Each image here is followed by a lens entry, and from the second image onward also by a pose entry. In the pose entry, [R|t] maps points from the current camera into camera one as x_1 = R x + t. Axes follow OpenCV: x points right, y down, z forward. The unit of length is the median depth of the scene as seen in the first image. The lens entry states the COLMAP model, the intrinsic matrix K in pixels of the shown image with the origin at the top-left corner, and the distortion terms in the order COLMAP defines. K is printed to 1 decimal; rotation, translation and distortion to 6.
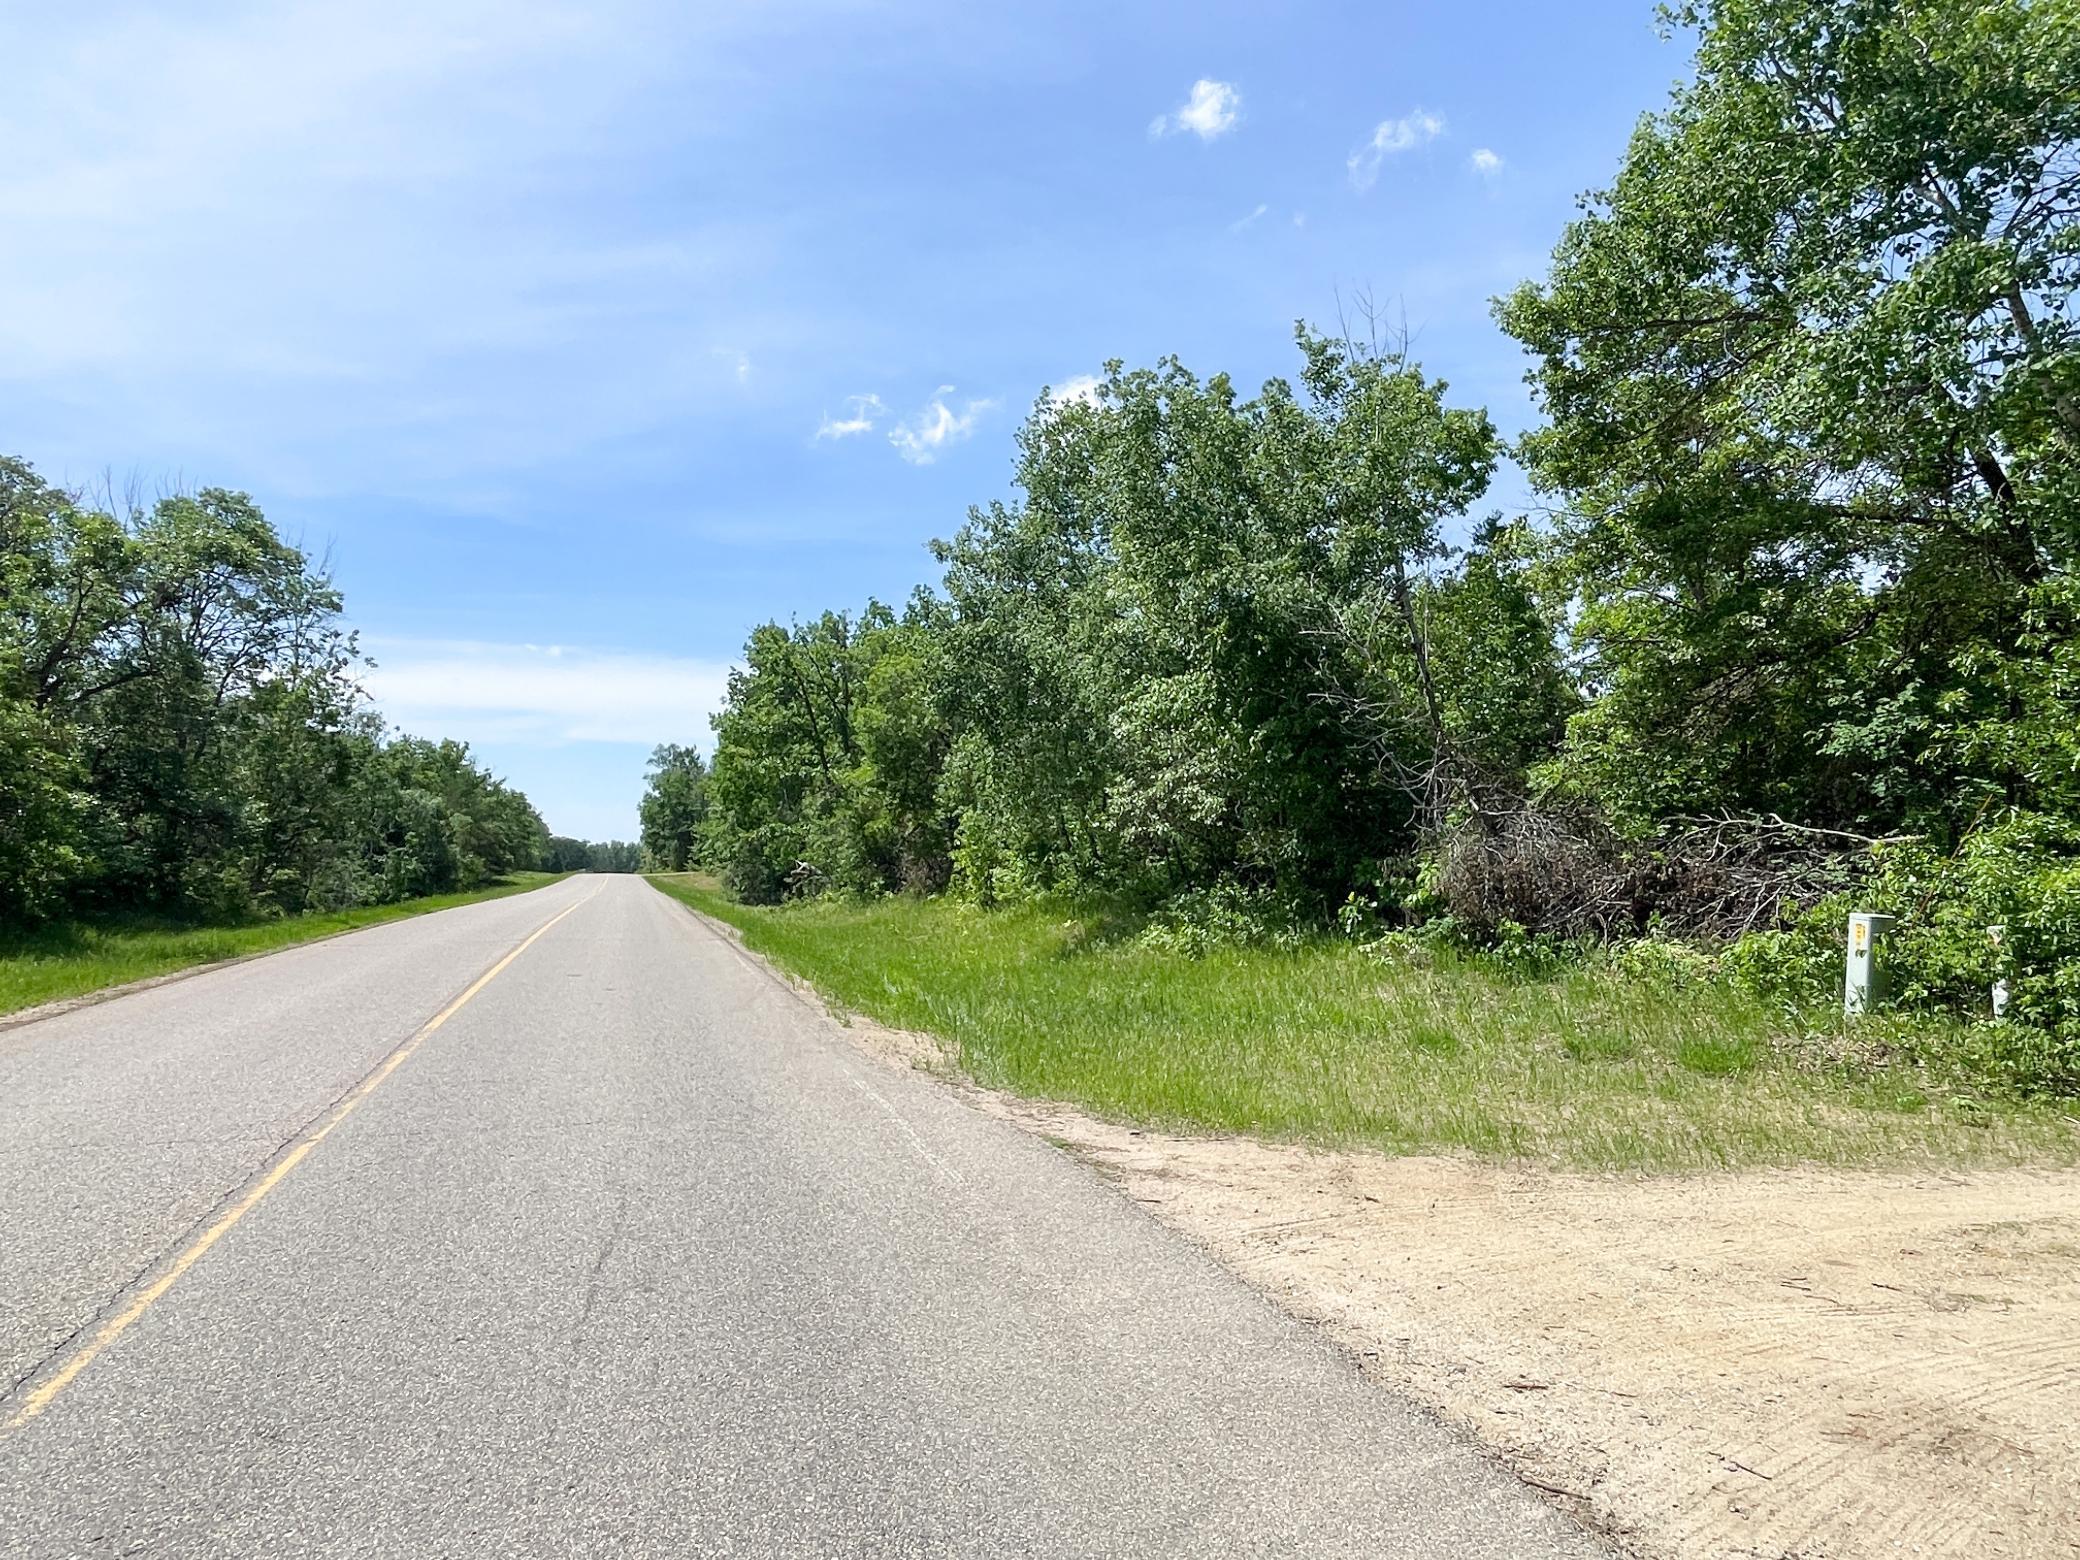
lens RADIAL K [[1592.2, 0, 1040.0], [0, 1592.2, 780.0], [0, 0, 1]] dist [0.005617, -0.000091]
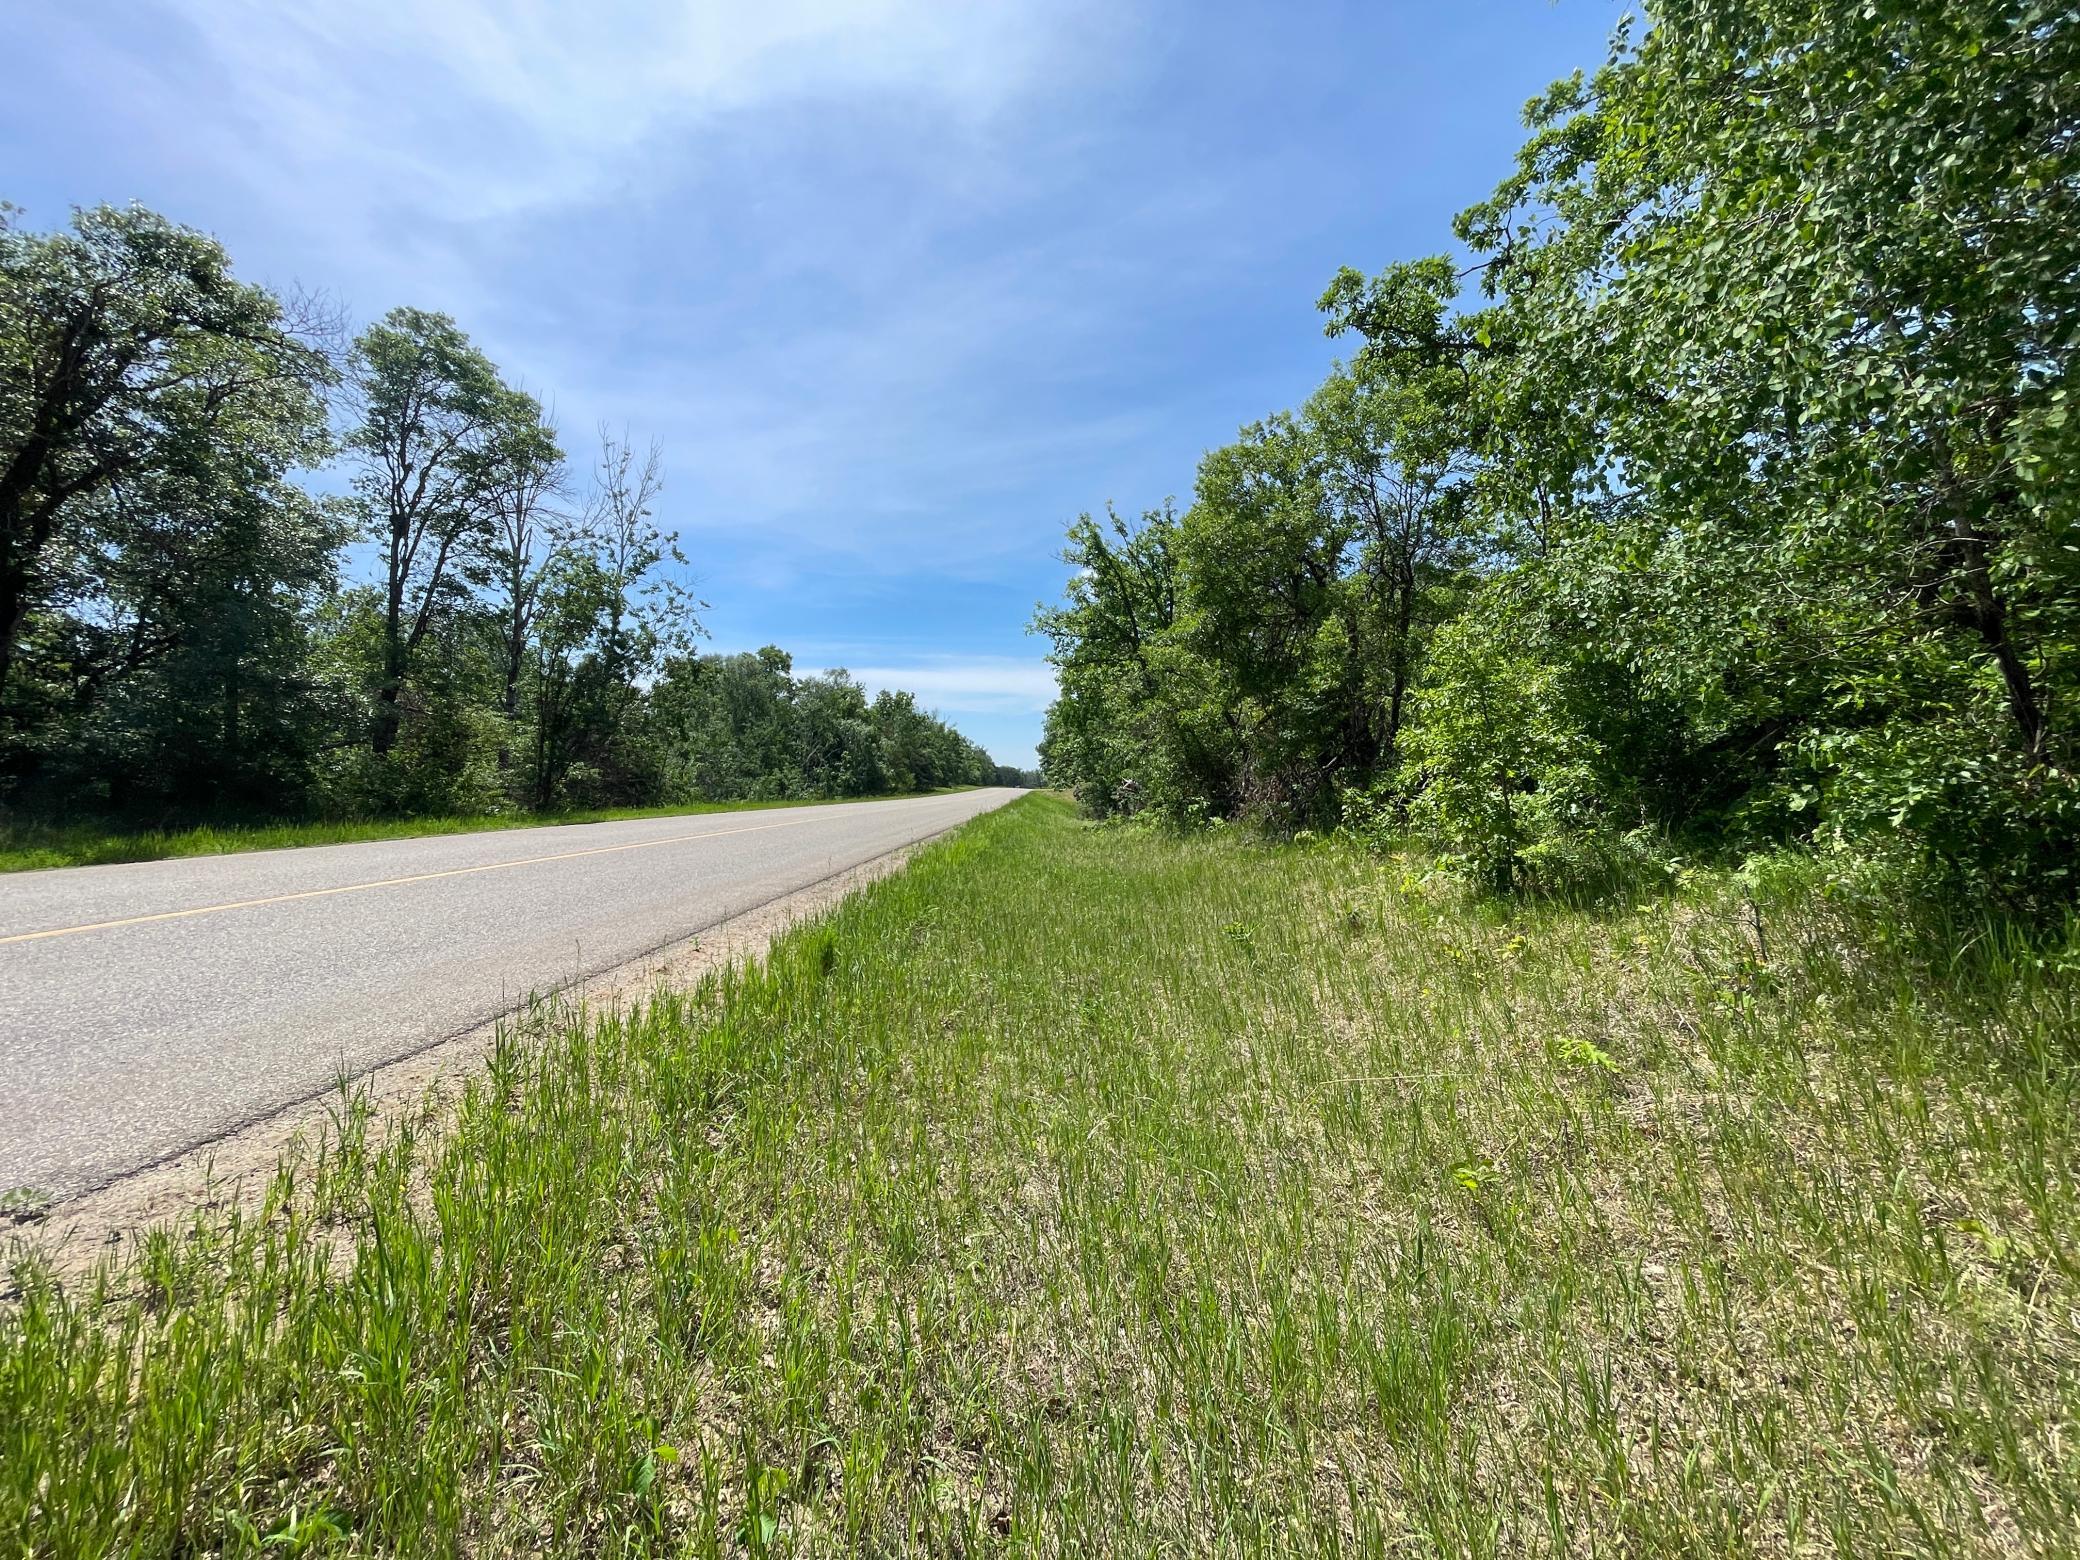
lens RADIAL K [[860.9, 0, 1035.9], [0, 860.9, 781.0], [0, 0, 1]] dist [0.001284, -0.000118]
pose [[0.953637, 0.024902, -0.299928, -0.038603], [-0.011120, 0.998806, 0.047570, 0.024747], [0.300755, -0.042029, 0.952775, 0.409486]]
